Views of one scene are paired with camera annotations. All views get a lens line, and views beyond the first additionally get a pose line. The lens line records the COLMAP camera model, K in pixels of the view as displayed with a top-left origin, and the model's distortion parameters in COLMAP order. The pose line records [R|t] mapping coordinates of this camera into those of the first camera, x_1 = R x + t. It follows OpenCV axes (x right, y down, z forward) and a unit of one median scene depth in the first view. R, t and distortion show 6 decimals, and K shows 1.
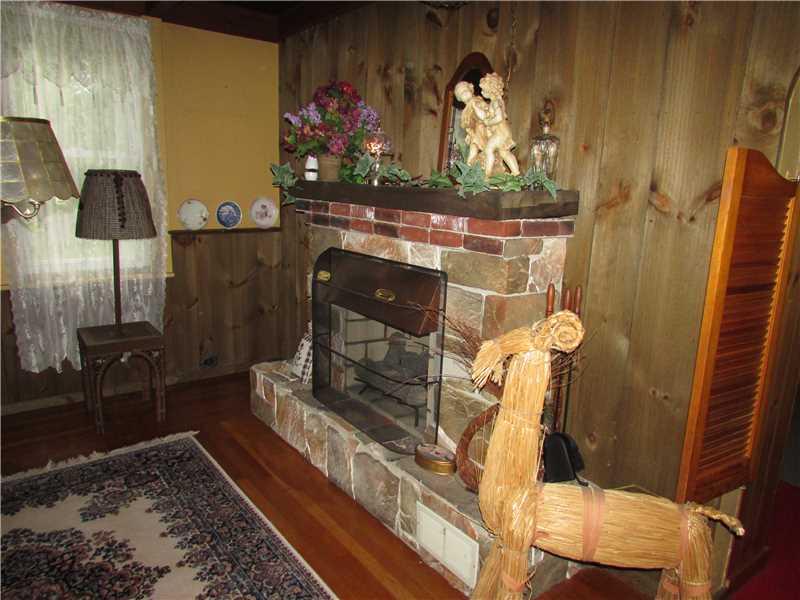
lens RADIAL K [[575.9, 0, 399.9], [0, 575.9, 299.0], [0, 0, 1]] dist [-0.029651, 0.006632]
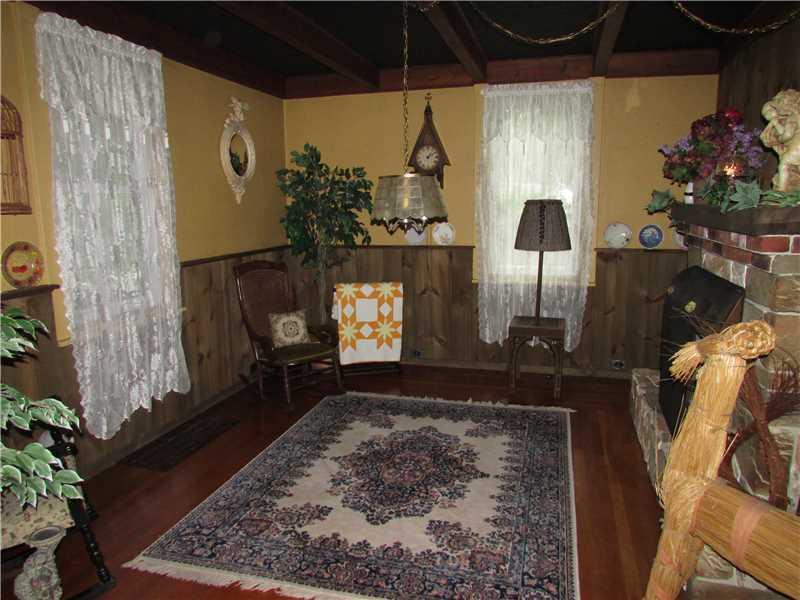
lens RADIAL K [[575.9, 0, 401.2], [0, 575.9, 304.1], [0, 0, 1]] dist [-0.029651, 0.006632]
pose [[0.606189, 0.103452, -0.788564, 0.389321], [-0.137532, 0.990202, 0.024180, 0.029998], [0.783339, 0.093795, 0.614477, -0.068105]]
